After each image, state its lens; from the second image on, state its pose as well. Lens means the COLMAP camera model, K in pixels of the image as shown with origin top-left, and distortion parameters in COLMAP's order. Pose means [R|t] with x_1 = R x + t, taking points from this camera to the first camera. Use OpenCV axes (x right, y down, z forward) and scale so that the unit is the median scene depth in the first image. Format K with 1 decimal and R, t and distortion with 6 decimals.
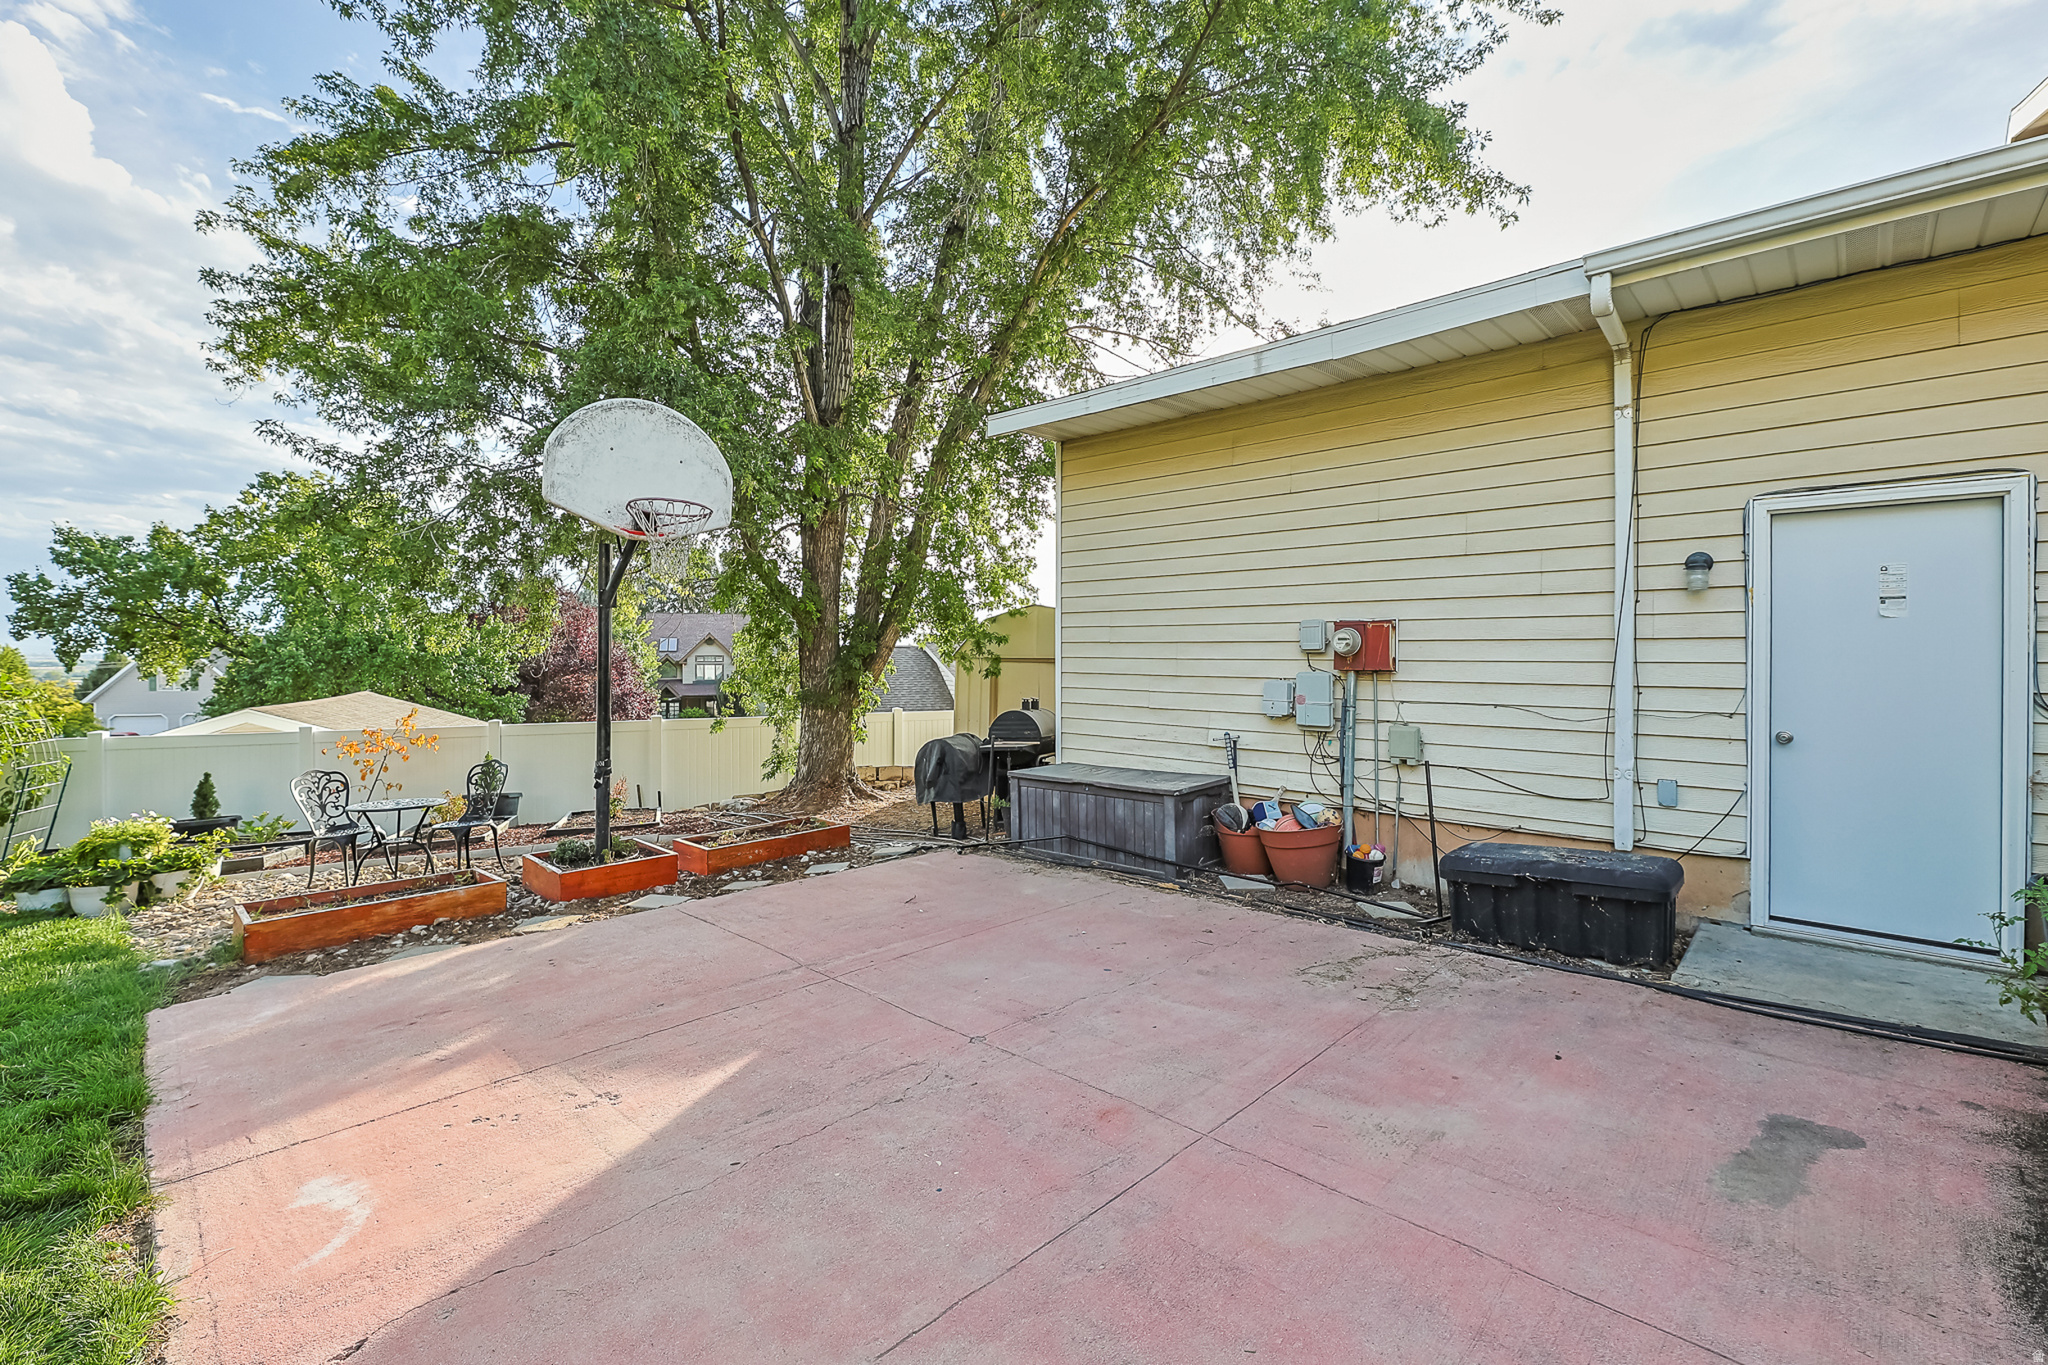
lens RADIAL K [[898.8, 0, 1030.4], [0, 898.8, 664.2], [0, 0, 1]] dist [-0.000322, -0.000117]
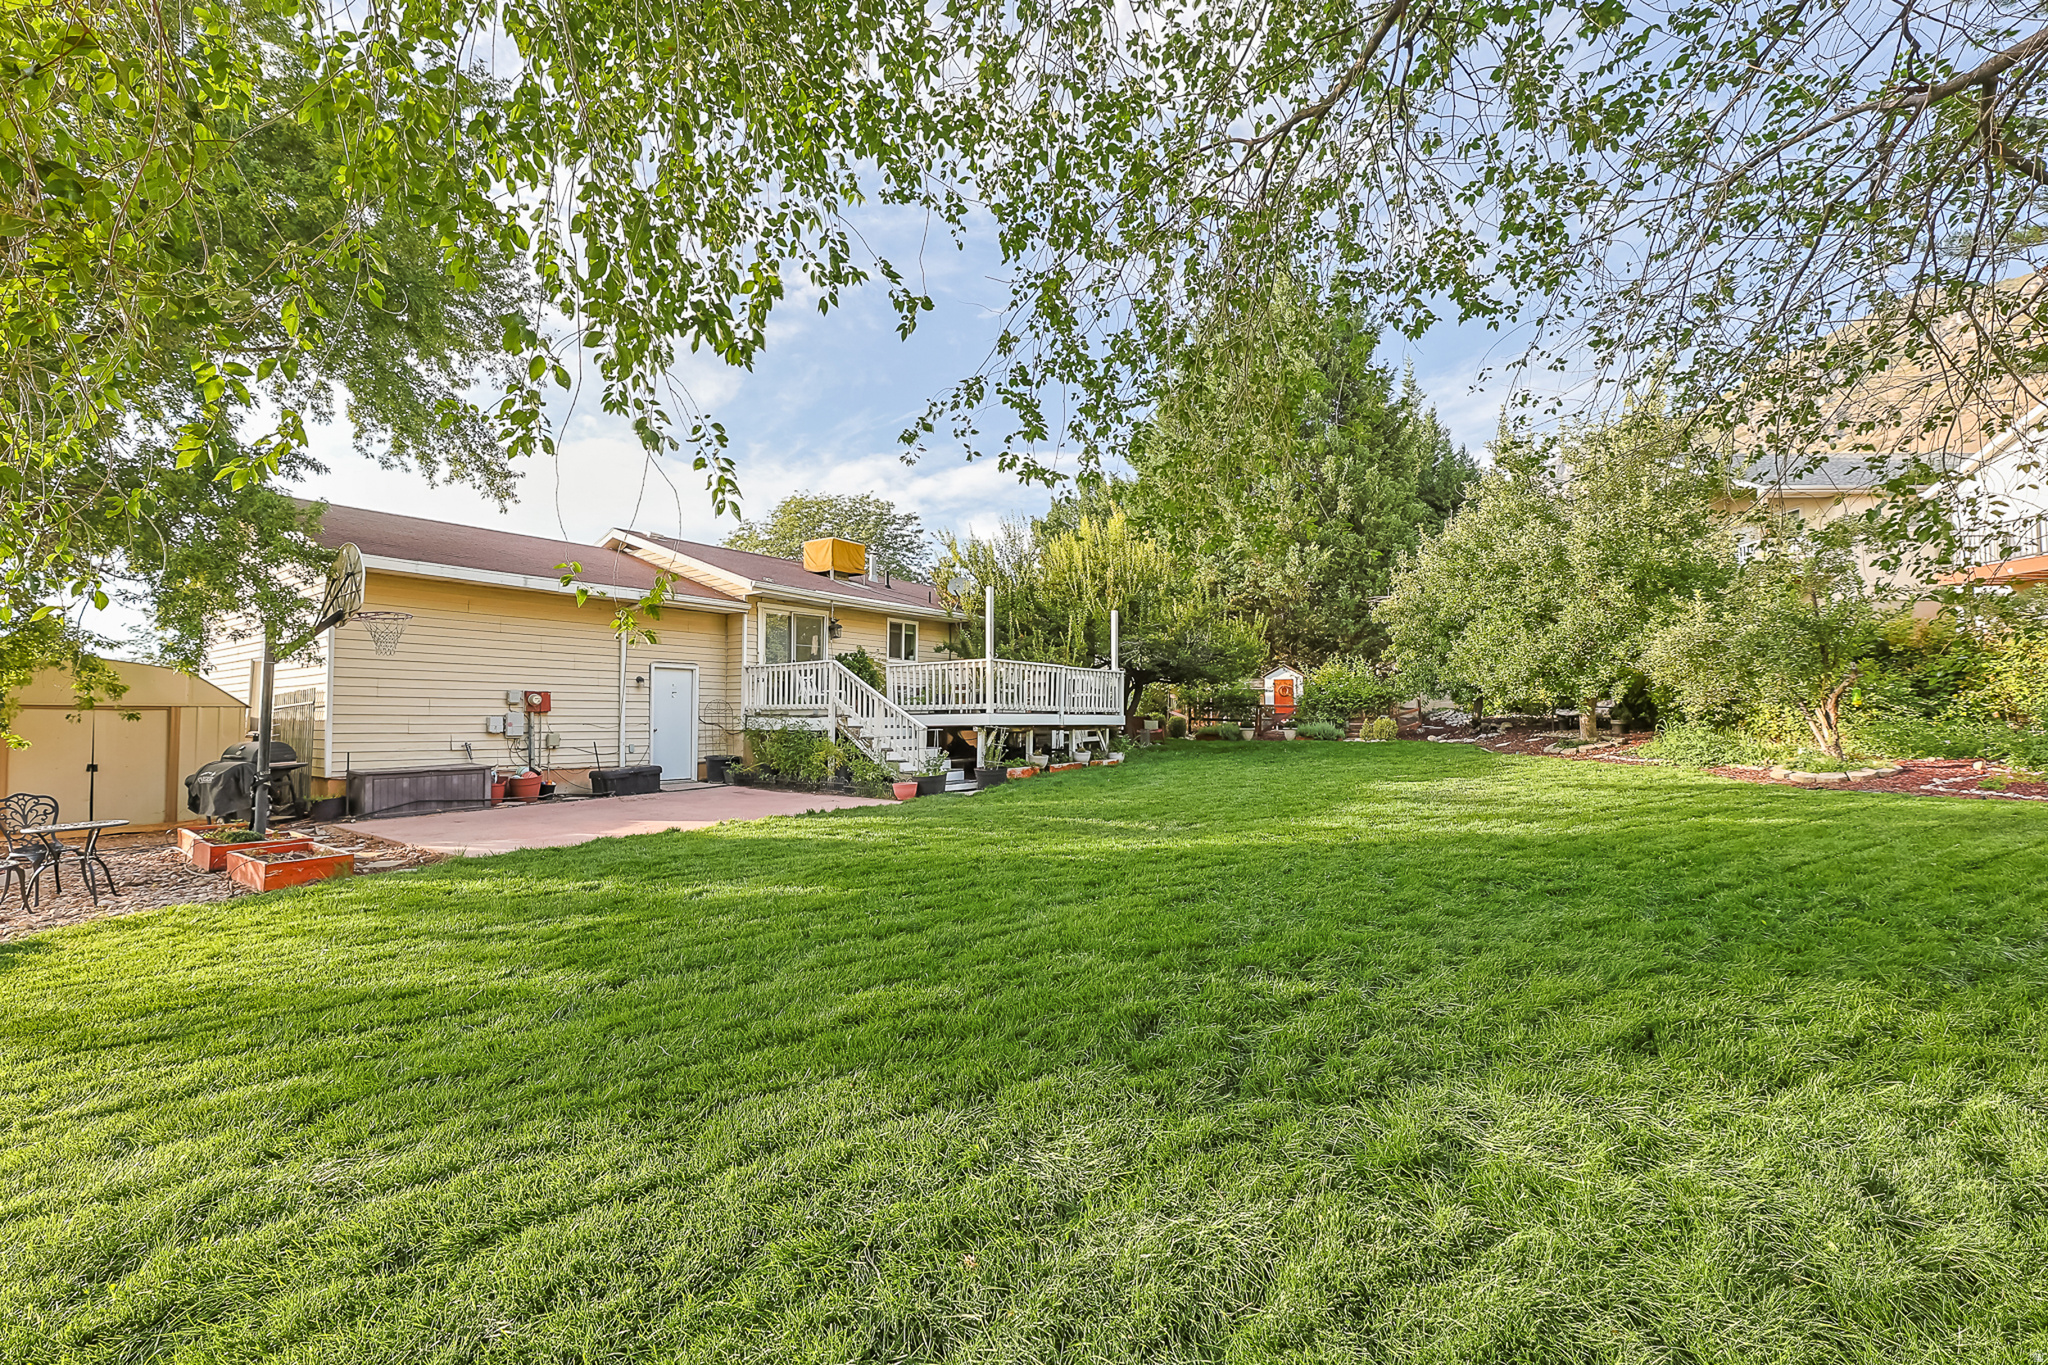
lens RADIAL K [[898.8, 0, 1030.4], [0, 898.8, 664.2], [0, 0, 1]] dist [-0.000322, -0.000117]
pose [[-0.116964, 0.065652, 0.990964, -2.206614], [0.012593, 0.997830, -0.064620, 0.052761], [-0.993056, 0.004921, -0.117537, -0.049687]]
